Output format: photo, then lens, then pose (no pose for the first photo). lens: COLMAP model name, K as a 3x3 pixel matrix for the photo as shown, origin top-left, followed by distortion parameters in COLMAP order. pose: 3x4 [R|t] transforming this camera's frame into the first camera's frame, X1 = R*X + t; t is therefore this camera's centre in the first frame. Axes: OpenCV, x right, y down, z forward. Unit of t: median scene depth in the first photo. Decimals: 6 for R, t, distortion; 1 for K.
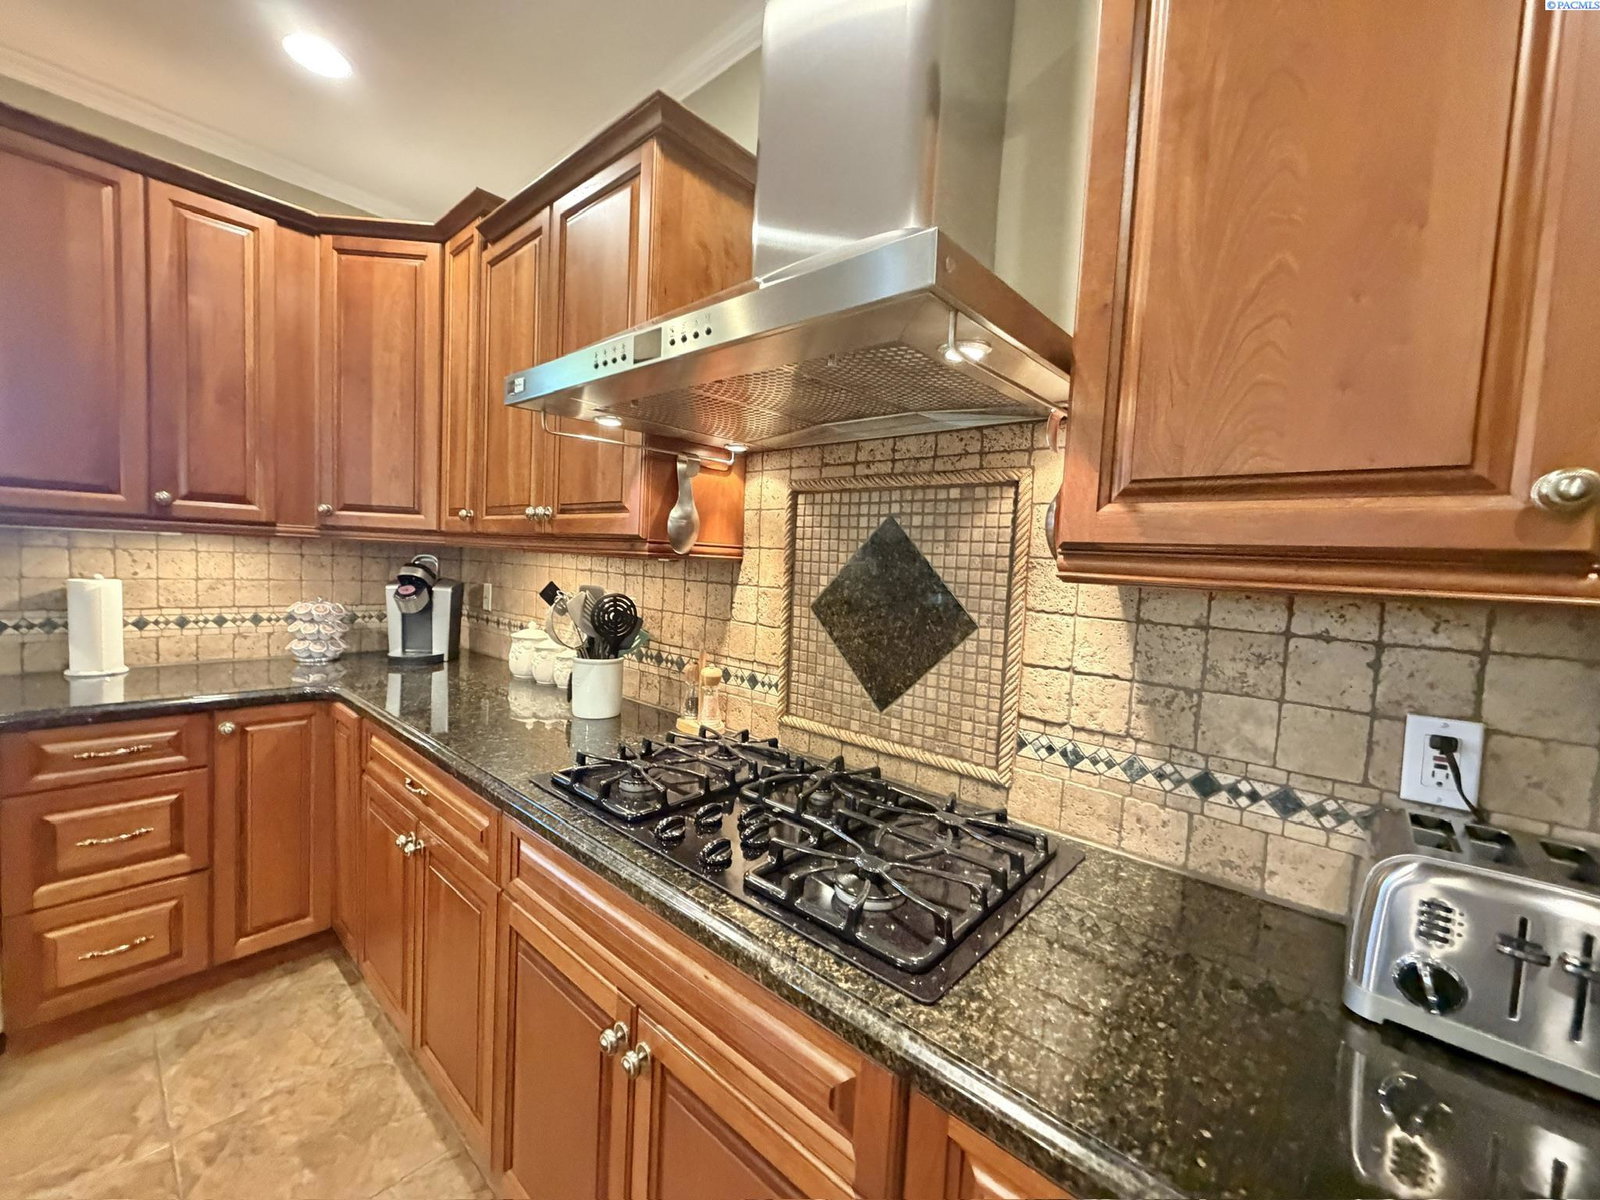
lens RADIAL K [[636.3, 0, 797.5], [0, 636.3, 598.0], [0, 0, 1]] dist [0.001477, -0.000499]
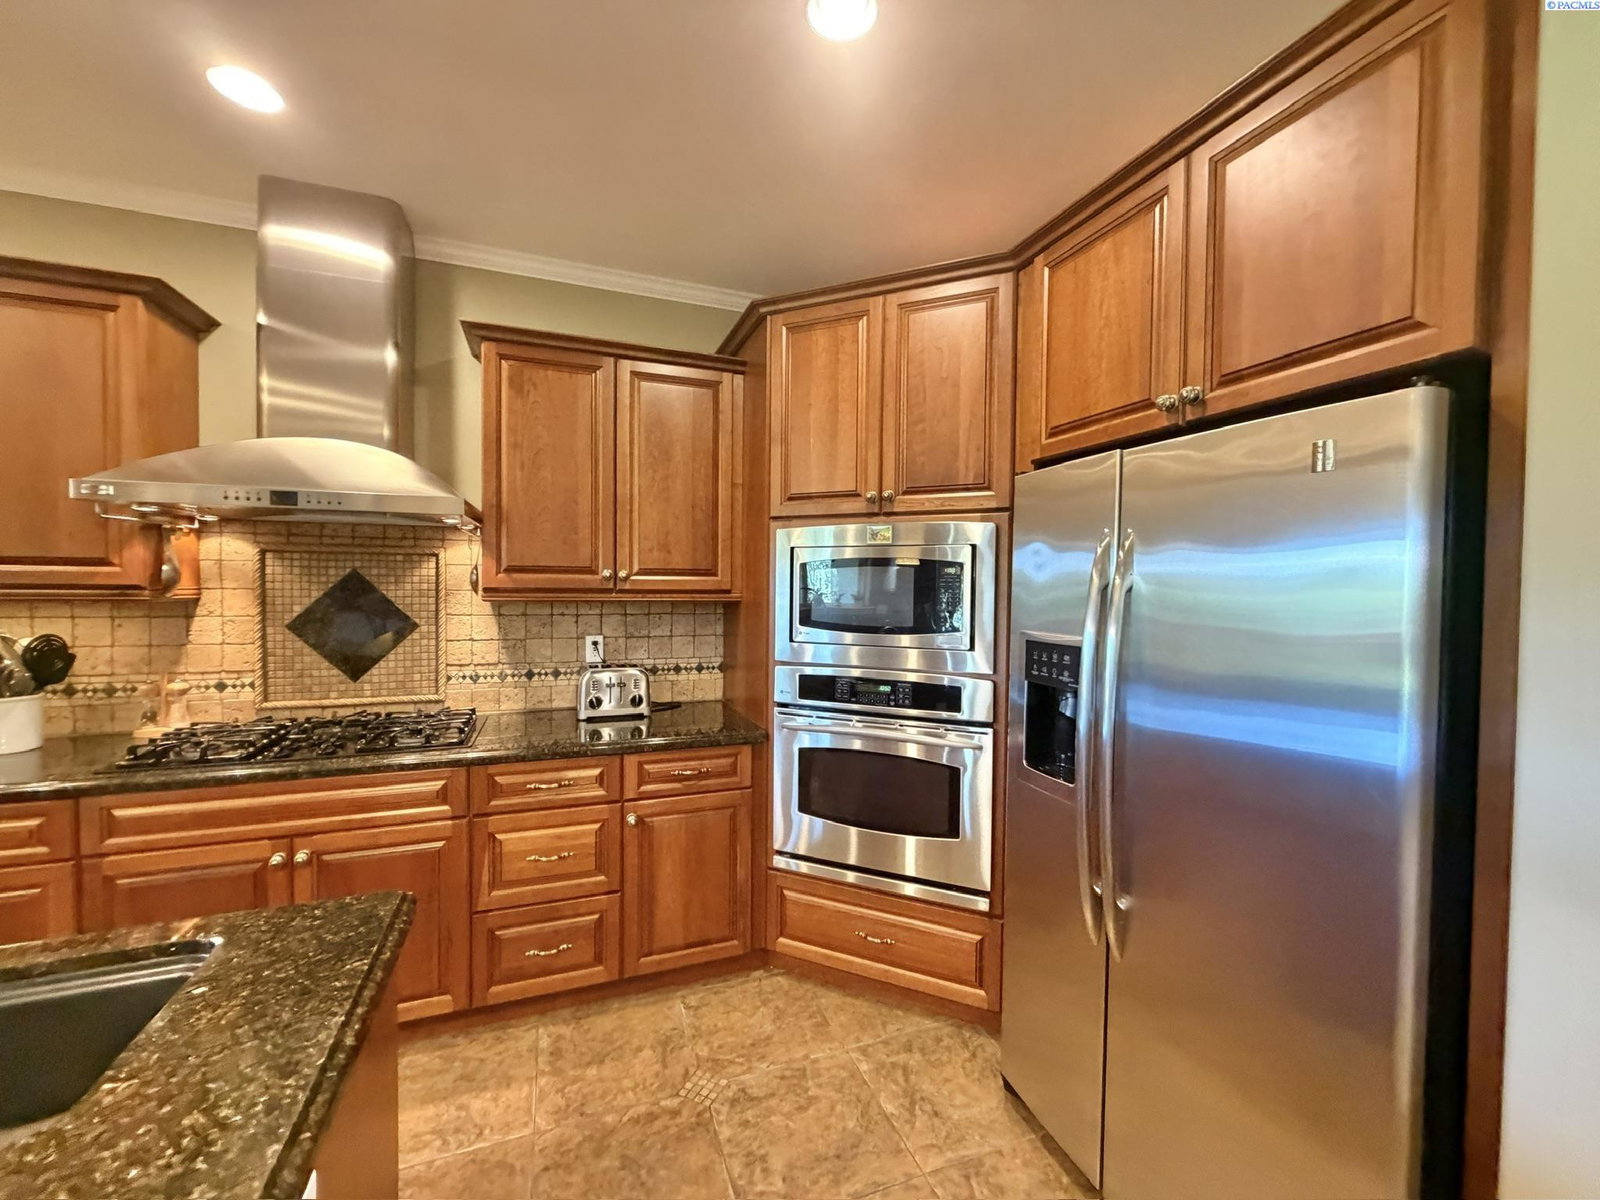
lens RADIAL K [[636.3, 0, 798.6], [0, 636.3, 598.9], [0, 0, 1]] dist [0.001477, -0.000499]
pose [[0.468767, -0.061314, 0.881191, -0.884289], [0.066217, 0.997220, 0.034163, -0.026683], [-0.880837, 0.042336, 0.471524, -0.956135]]
